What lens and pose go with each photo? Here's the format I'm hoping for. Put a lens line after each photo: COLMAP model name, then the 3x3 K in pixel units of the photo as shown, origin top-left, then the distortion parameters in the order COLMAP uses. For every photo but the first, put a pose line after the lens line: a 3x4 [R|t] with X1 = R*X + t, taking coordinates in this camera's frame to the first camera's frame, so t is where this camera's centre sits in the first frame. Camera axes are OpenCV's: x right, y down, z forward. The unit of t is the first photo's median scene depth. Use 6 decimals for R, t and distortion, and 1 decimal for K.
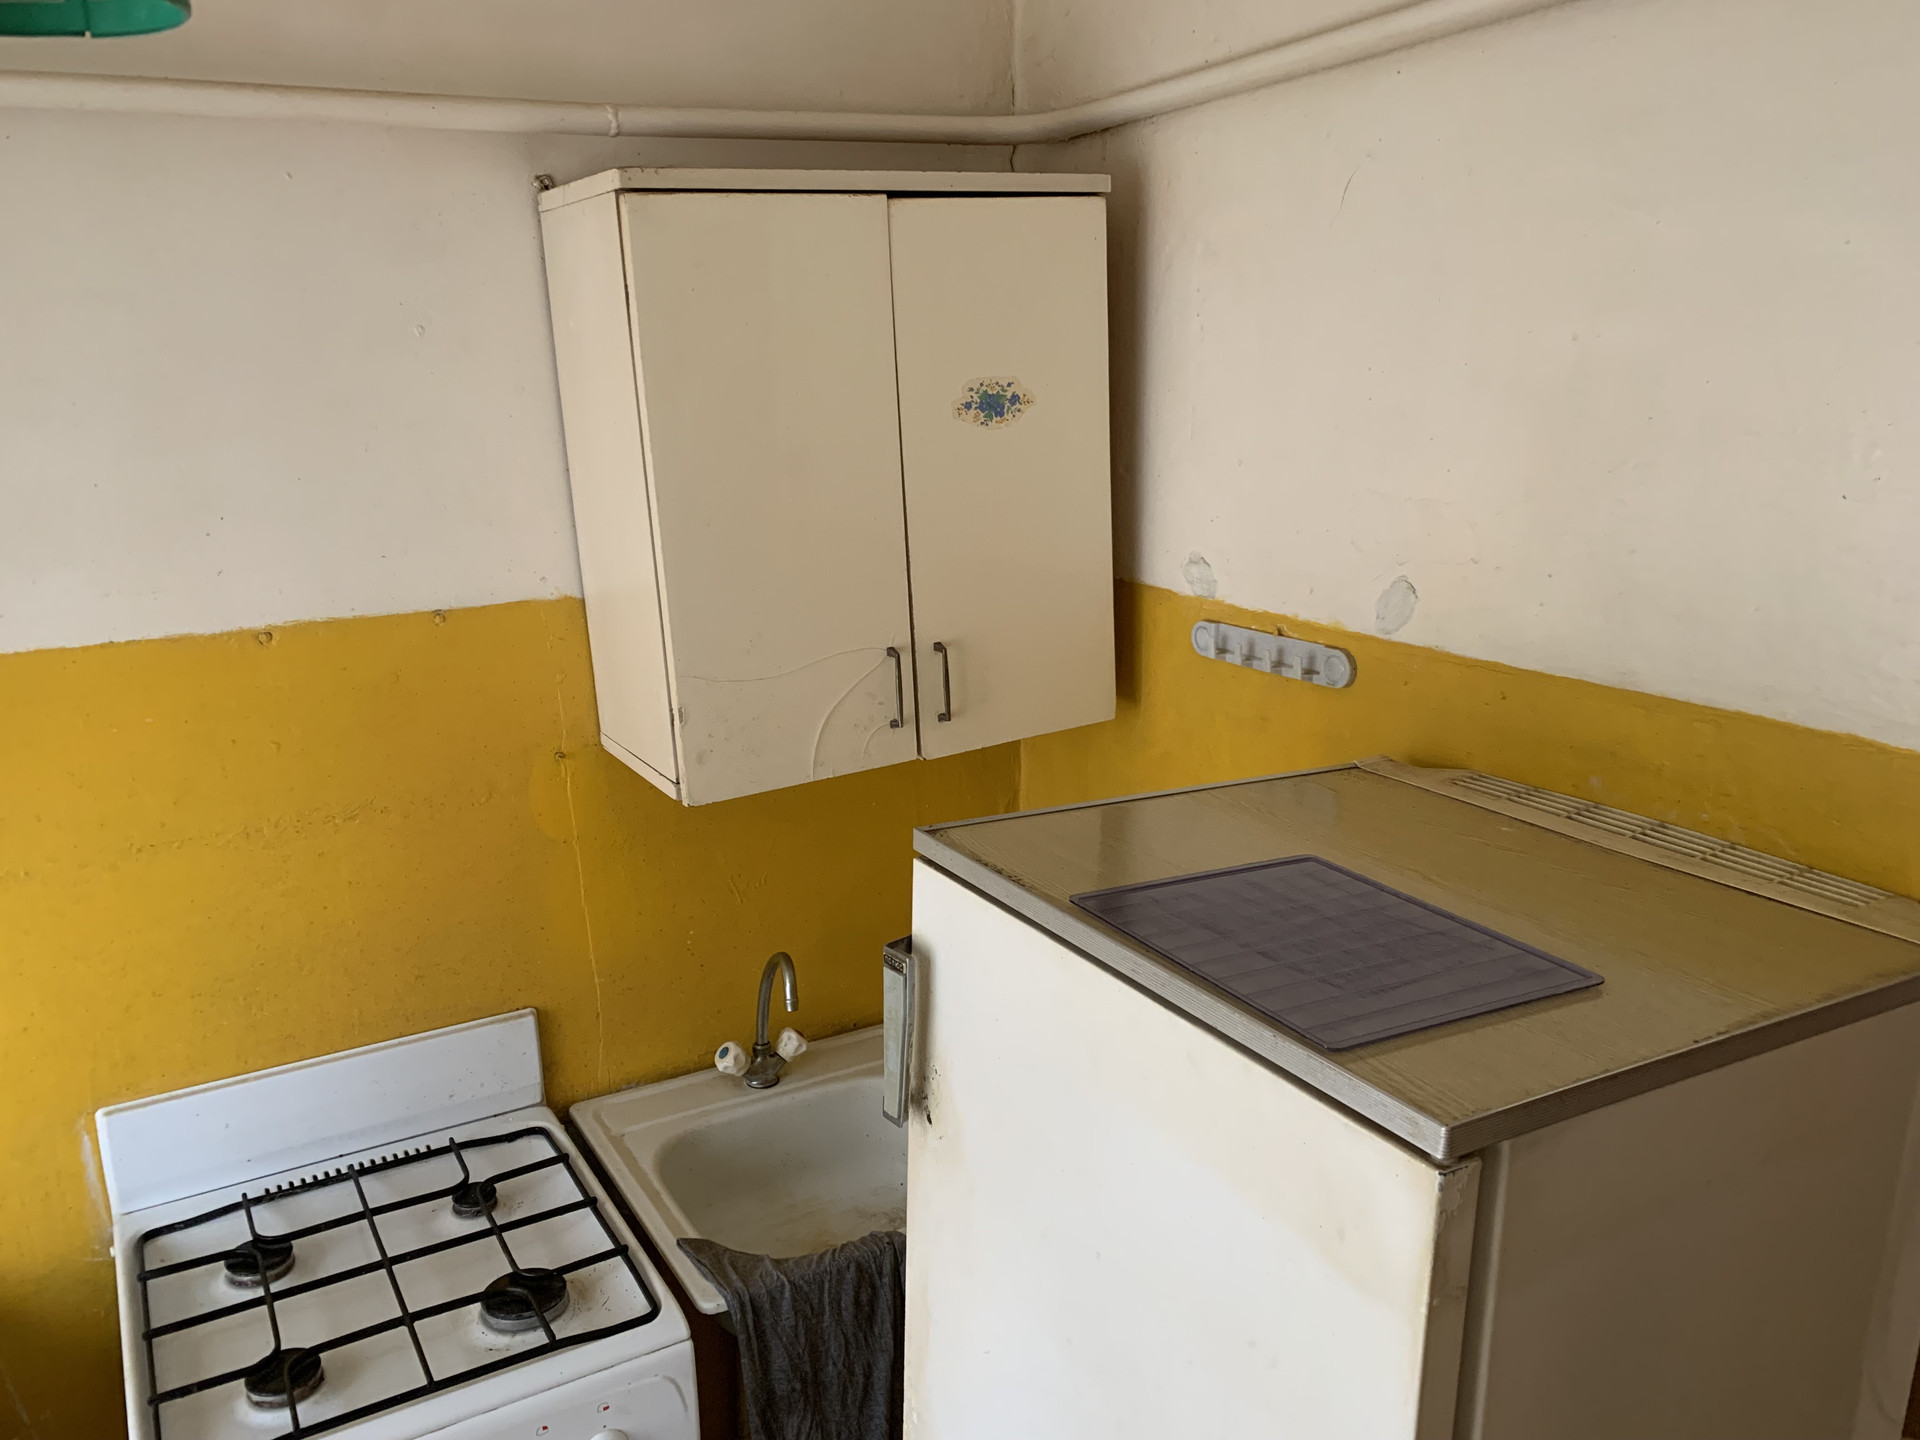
lens RADIAL K [[1455.1, 0, 957.1], [0, 1455.1, 718.5], [0, 0, 1]] dist [0.020286, -0.020635]
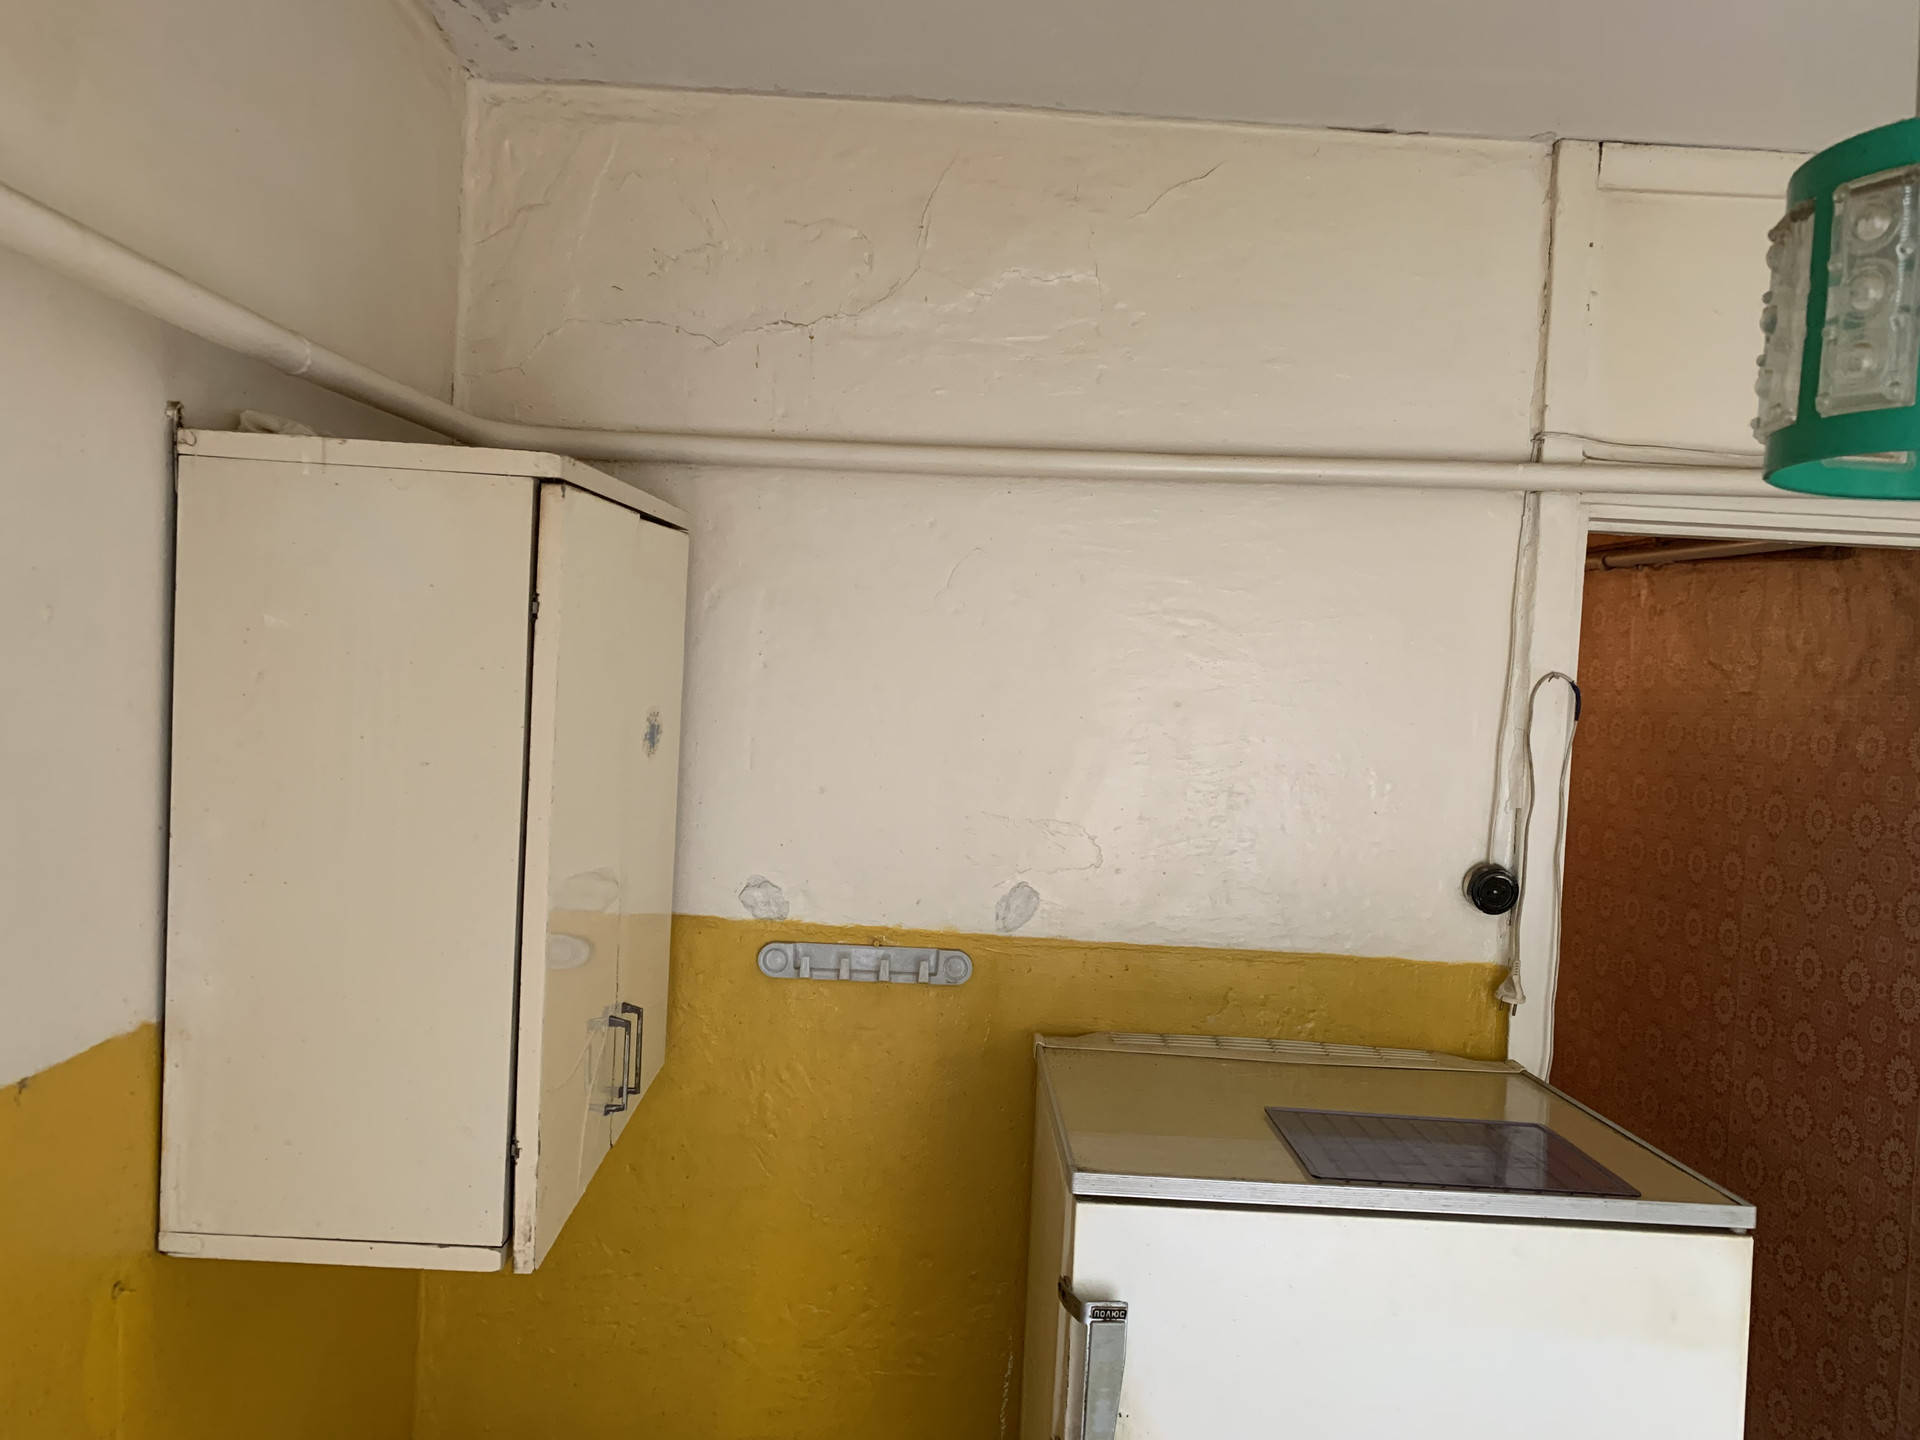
lens RADIAL K [[1455.1, 0, 955.8], [0, 1455.1, 710.2], [0, 0, 1]] dist [0.020286, -0.020635]
pose [[0.488054, 0.020533, 0.872572, -0.717702], [0.148103, 0.983277, -0.105977, -0.107881], [-0.860156, 0.180953, 0.476852, 0.399954]]
